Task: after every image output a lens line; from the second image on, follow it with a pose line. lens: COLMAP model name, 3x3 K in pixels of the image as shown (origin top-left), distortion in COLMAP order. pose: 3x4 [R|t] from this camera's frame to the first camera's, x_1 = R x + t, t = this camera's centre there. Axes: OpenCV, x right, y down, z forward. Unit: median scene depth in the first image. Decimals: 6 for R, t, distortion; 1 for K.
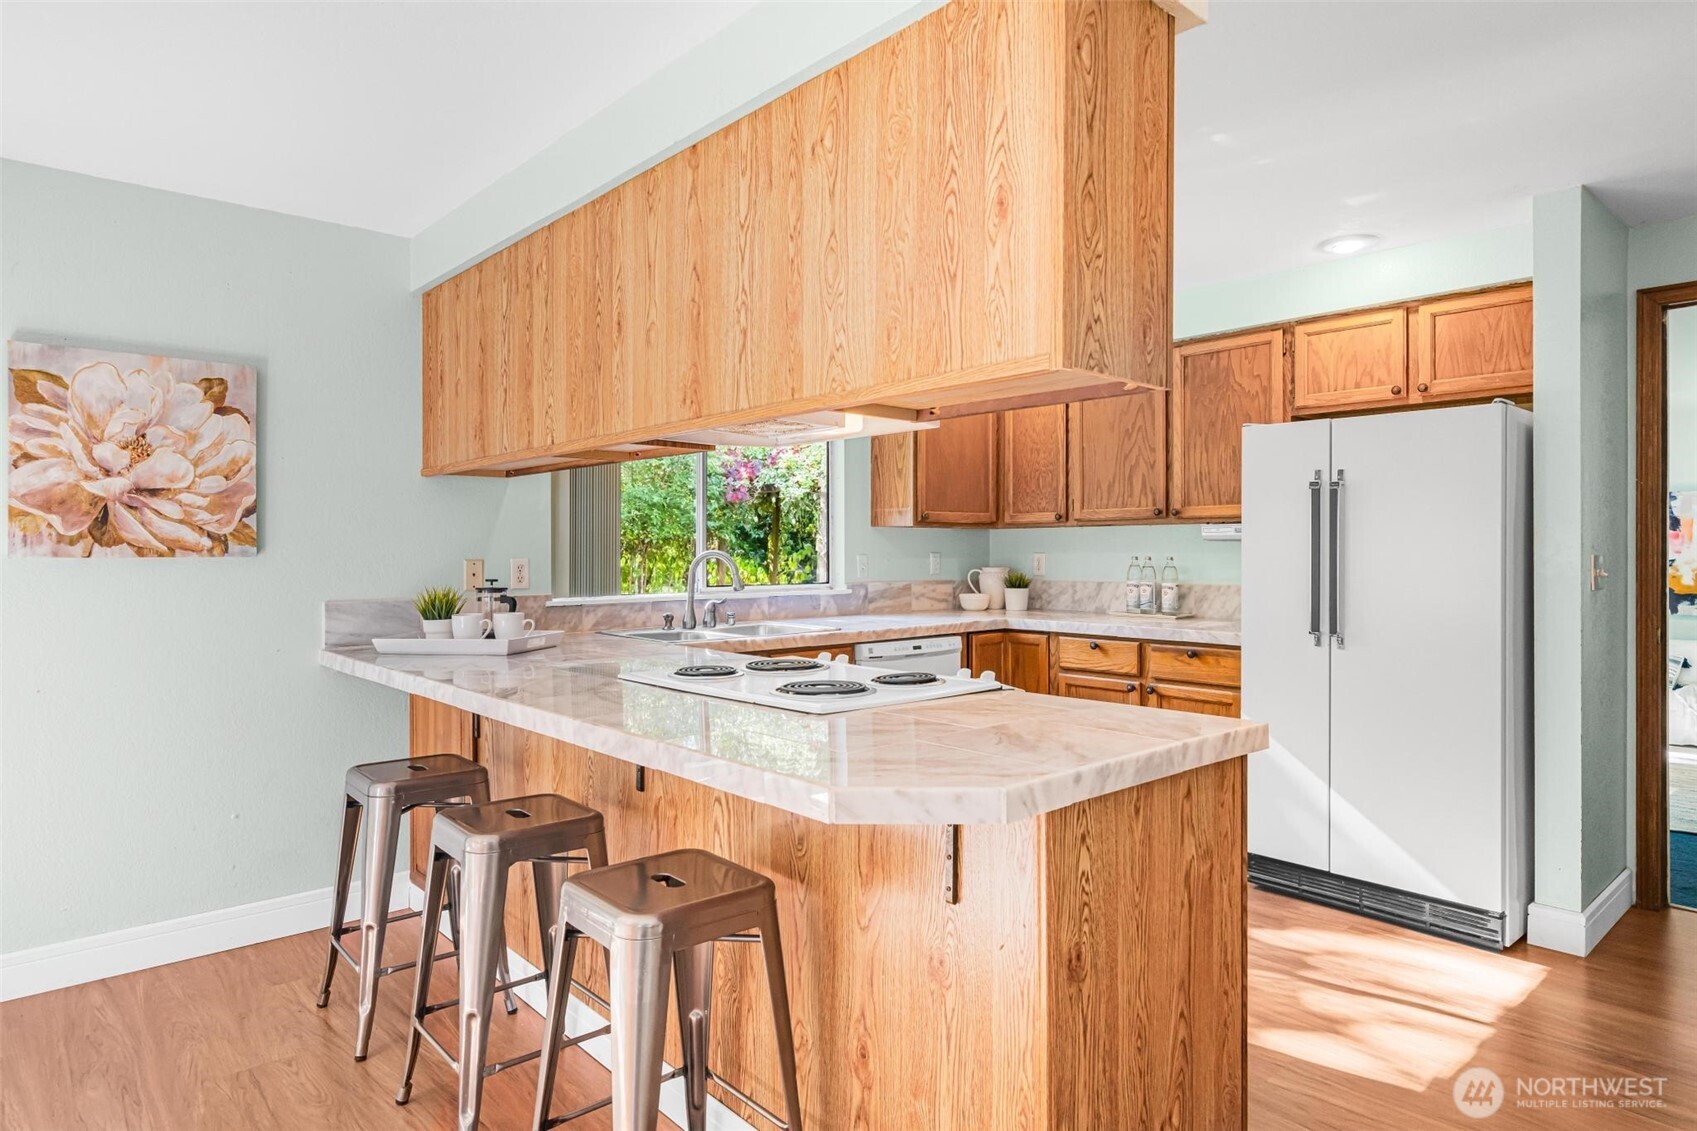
lens RADIAL K [[986.7, 0, 853.9], [0, 986.7, 545.7], [0, 0, 1]] dist [-0.007383, 0.003559]
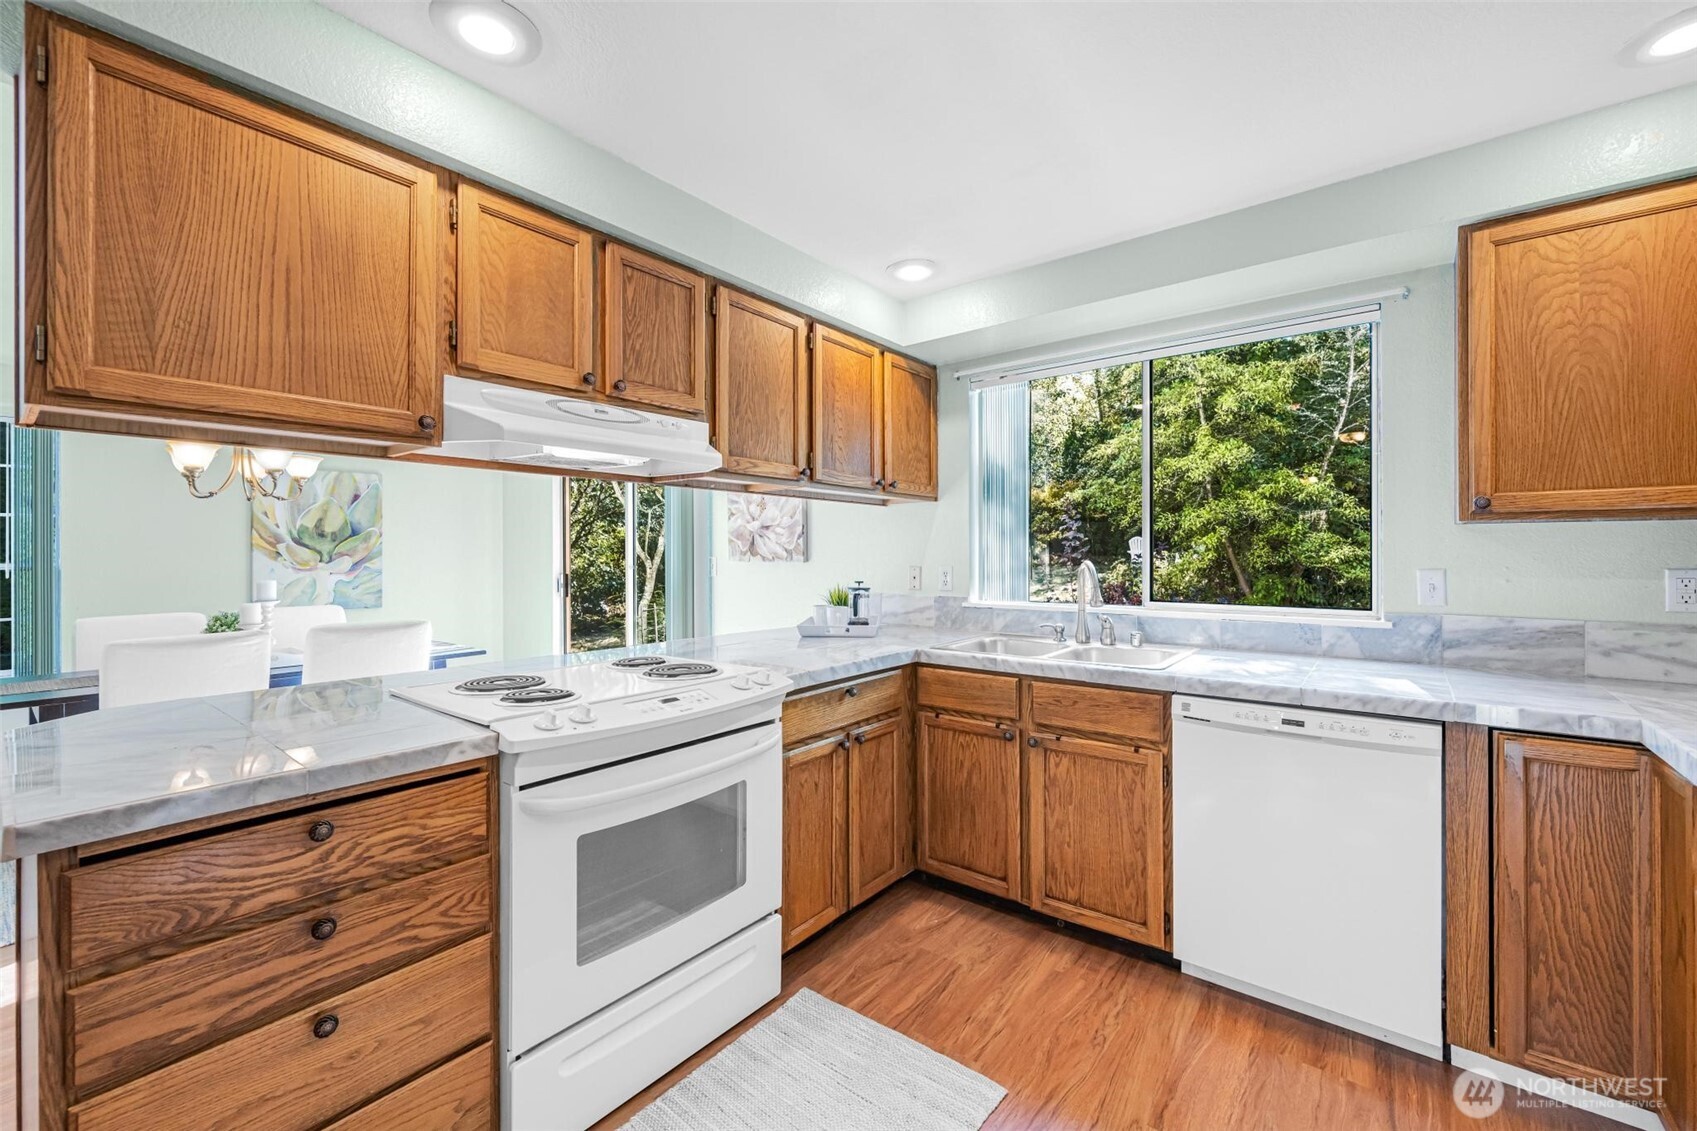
lens RADIAL K [[687.4, 0, 859.6], [0, 687.4, 552.0], [0, 0, 1]] dist [-0.003271, 0.000009]
pose [[0.176861, -0.000363, -0.984236, 0.609769], [0.006017, 0.999982, 0.000713, -0.007364], [0.984217, -0.006048, 0.176860, 0.918781]]
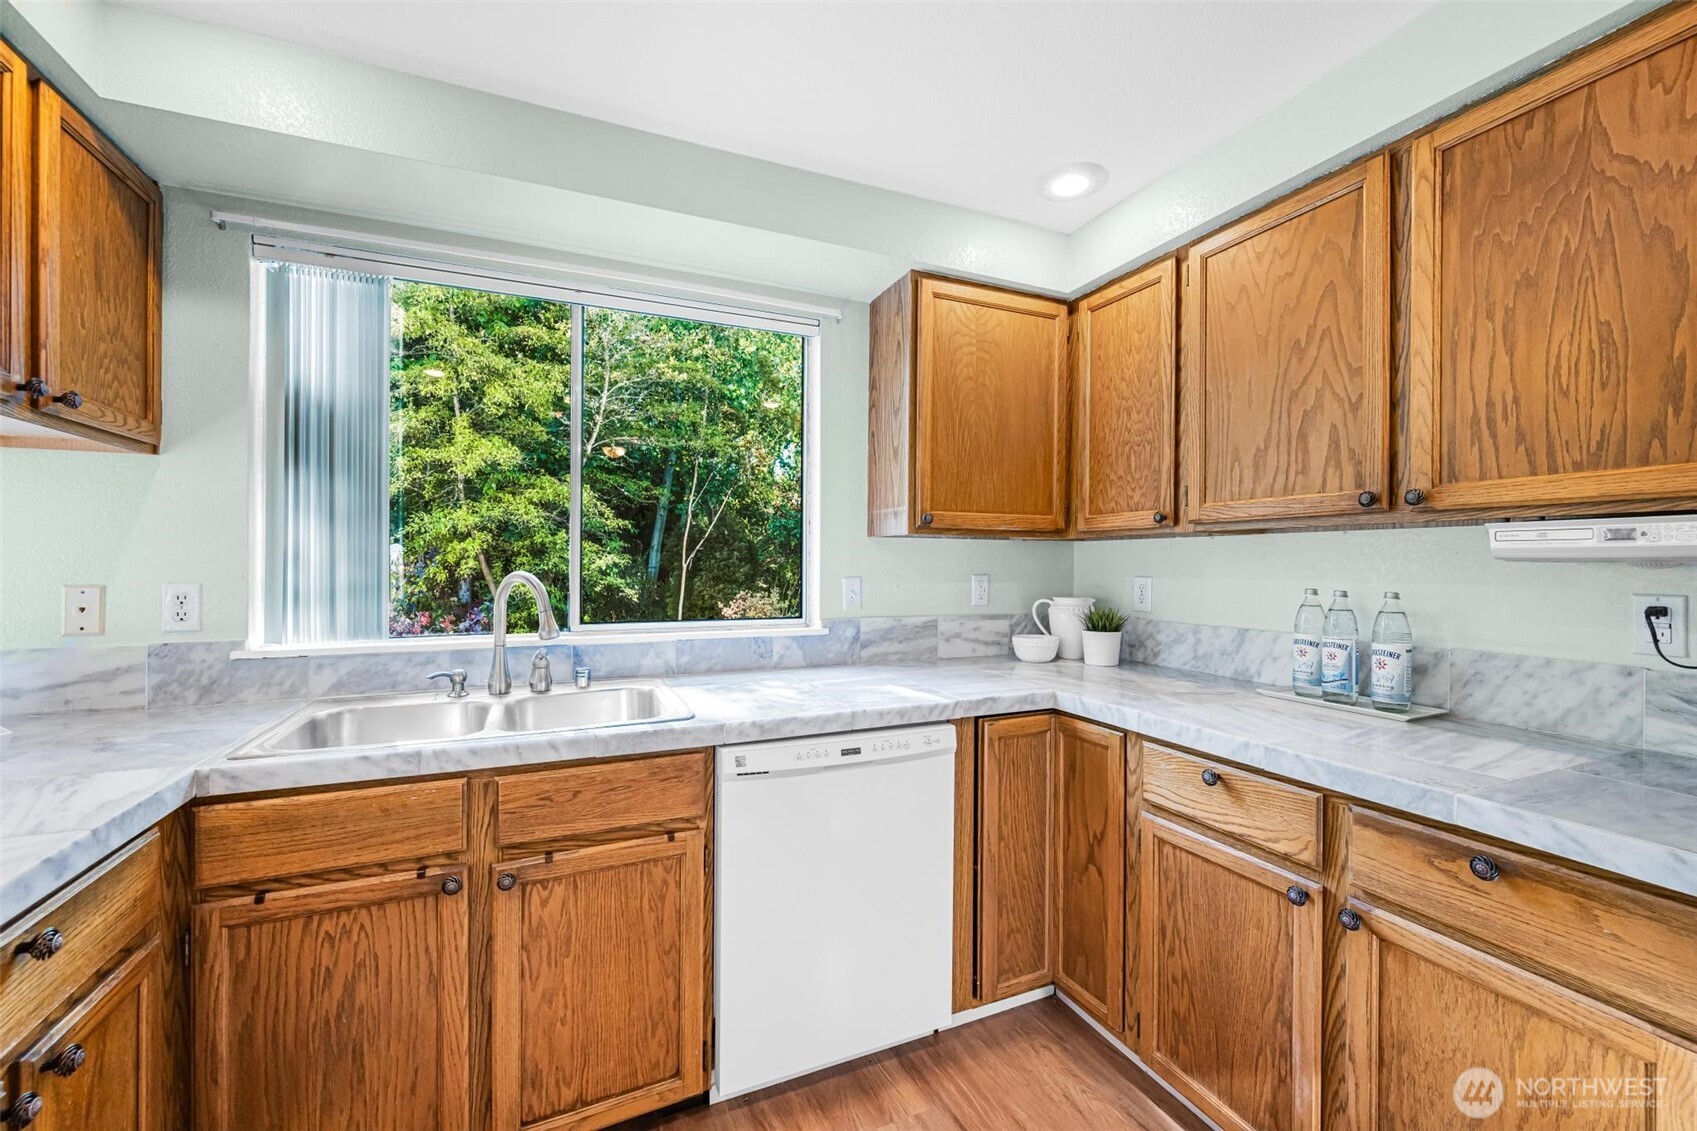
lens RADIAL K [[687.4, 0, 849.9], [0, 687.4, 563.1], [0, 0, 1]] dist [-0.003271, 0.000009]
pose [[0.950841, 0.006915, -0.309602, 0.252872], [-0.005213, 0.999966, 0.006322, -0.006275], [0.309635, -0.004397, 0.950845, 0.886756]]
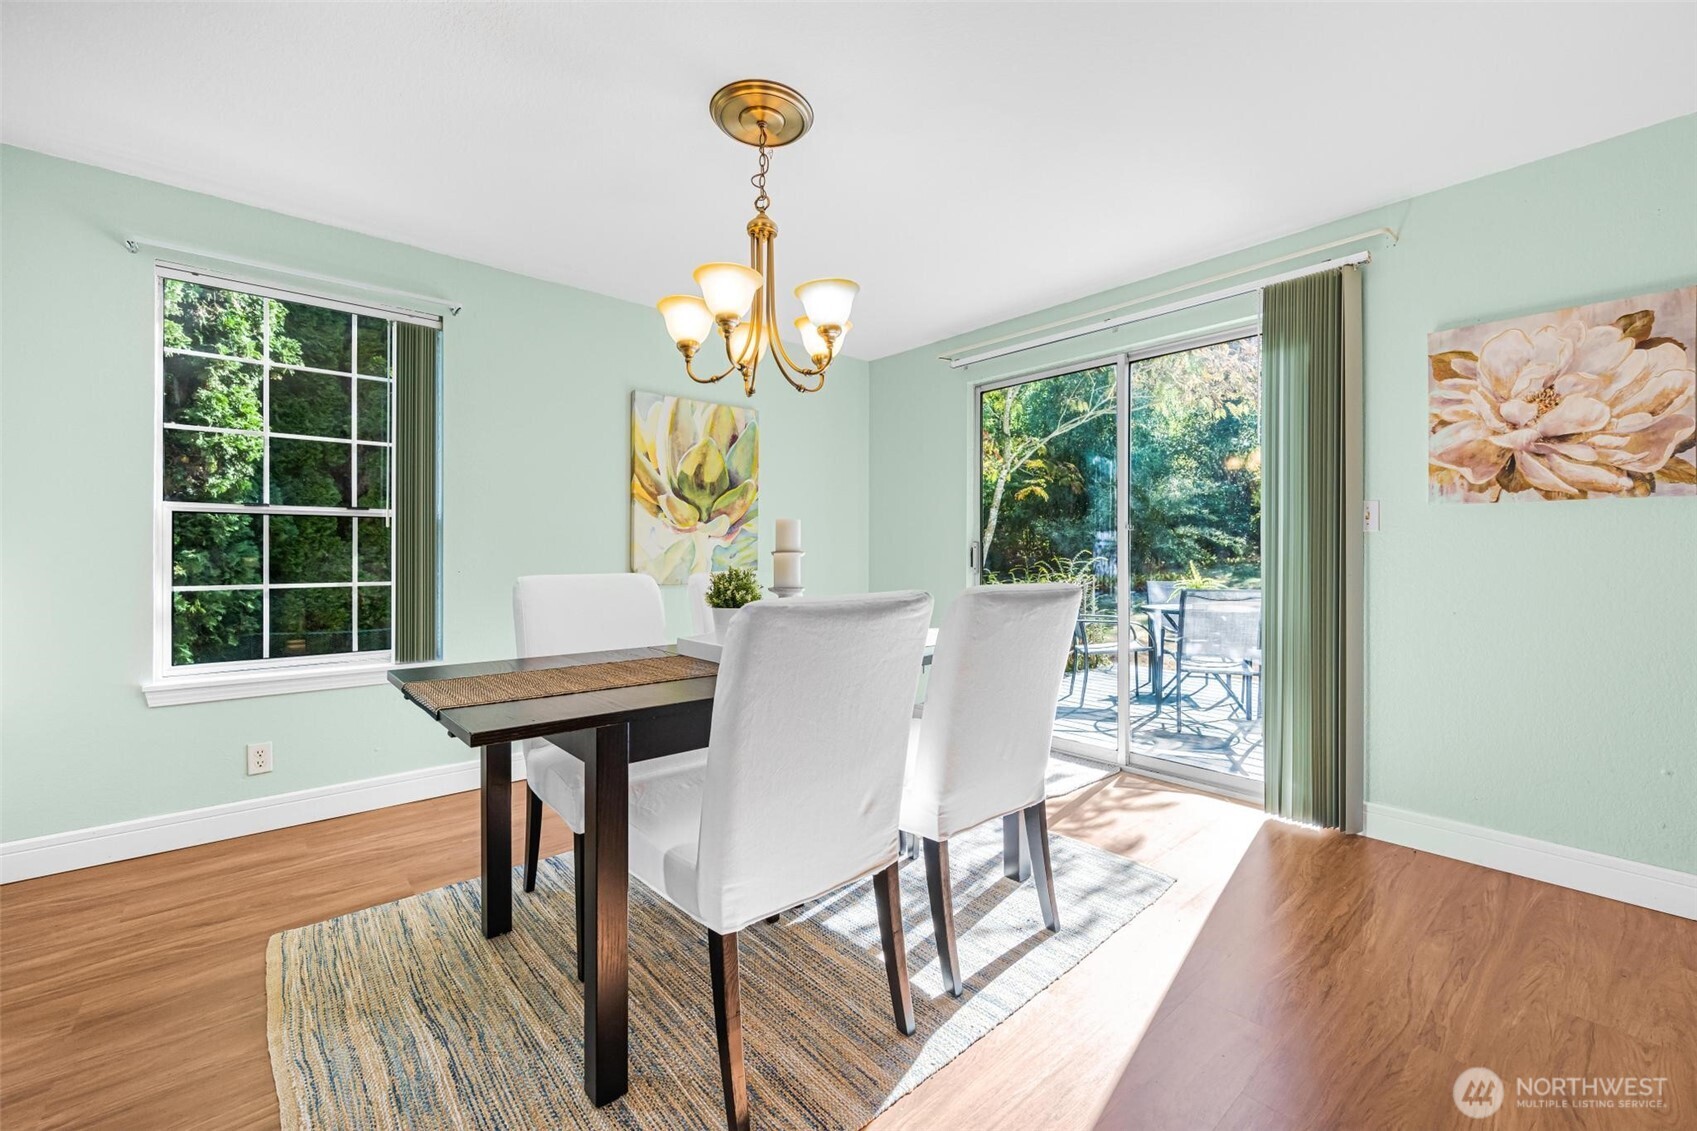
lens RADIAL K [[687.4, 0, 853.8], [0, 687.4, 554.3], [0, 0, 1]] dist [-0.003271, 0.000009]
pose [[-0.006250, 0.002282, -0.999978, 0.029801], [-0.000219, 0.999997, 0.002284, 0.067327], [0.999980, 0.000234, -0.006249, 0.236000]]
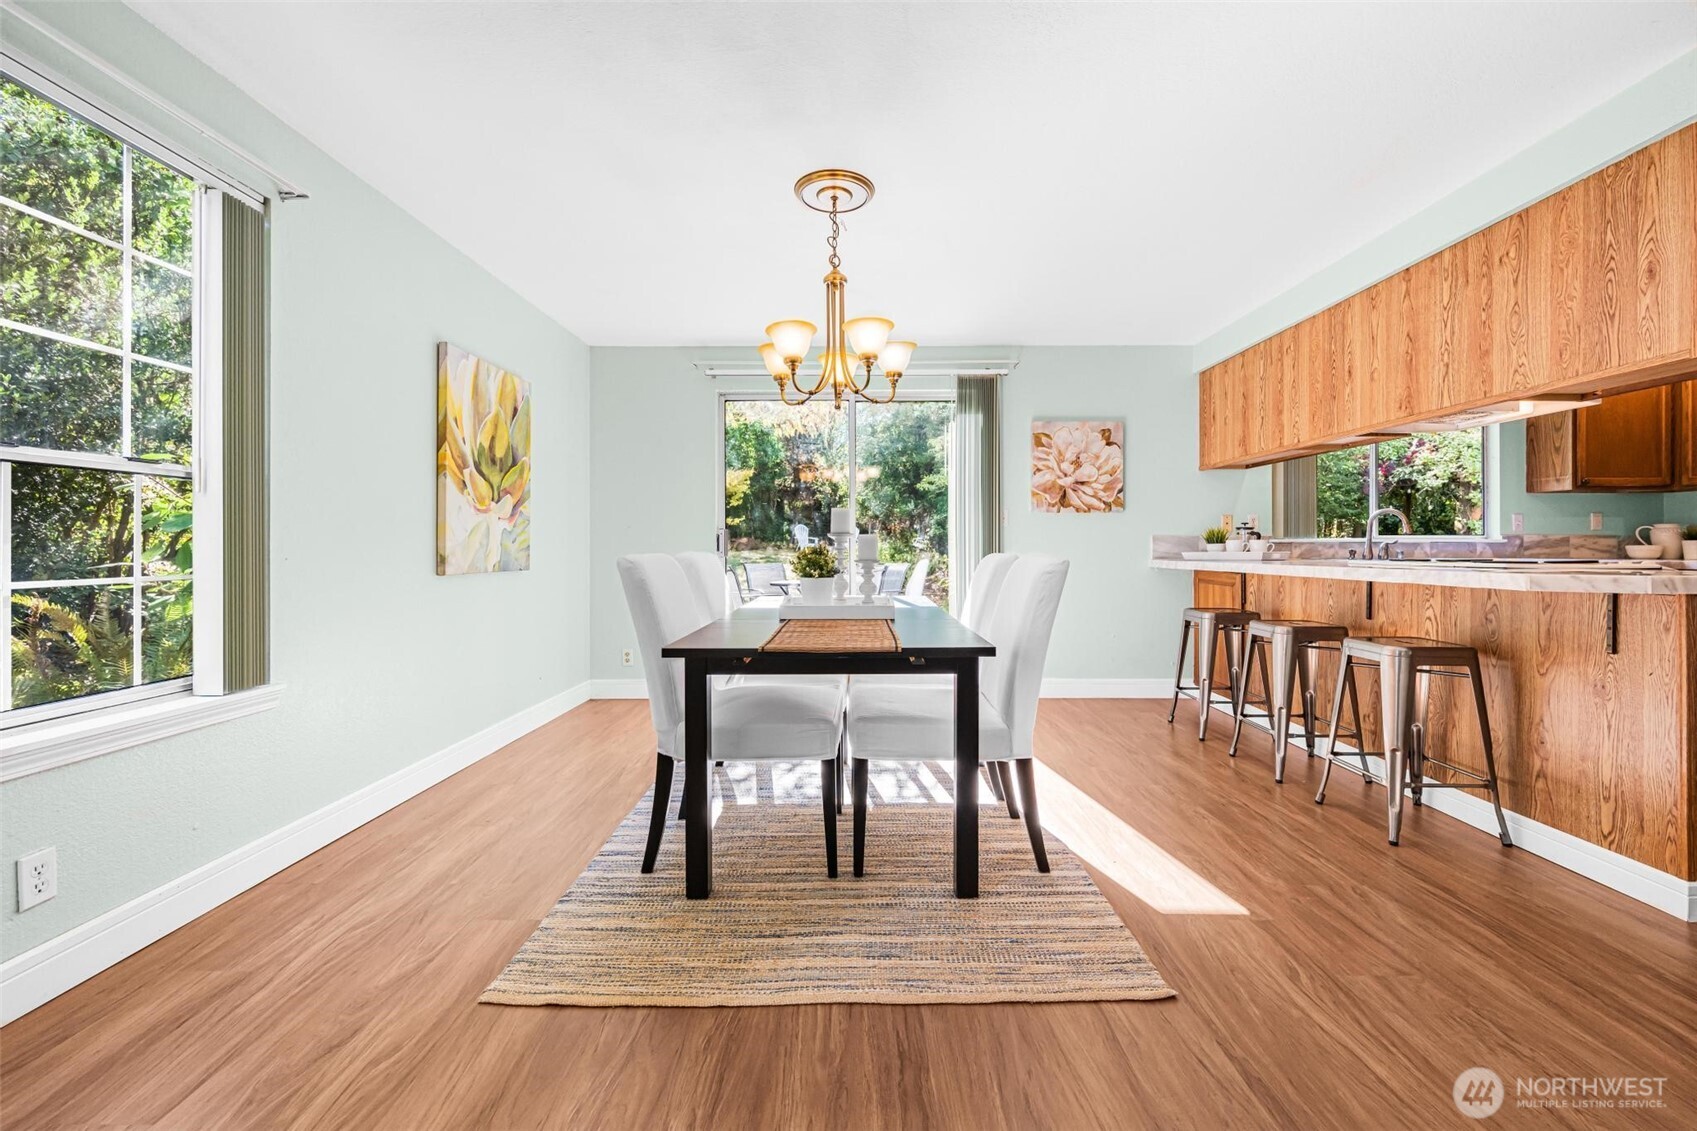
lens RADIAL K [[687.4, 0, 858.1], [0, 687.4, 543.1], [0, 0, 1]] dist [-0.003271, 0.000009]
pose [[0.738293, -0.000931, -0.674479, -0.040721], [0.000646, 1.000000, -0.000673, 0.079349], [0.674479, 0.000061, 0.738294, -0.470853]]
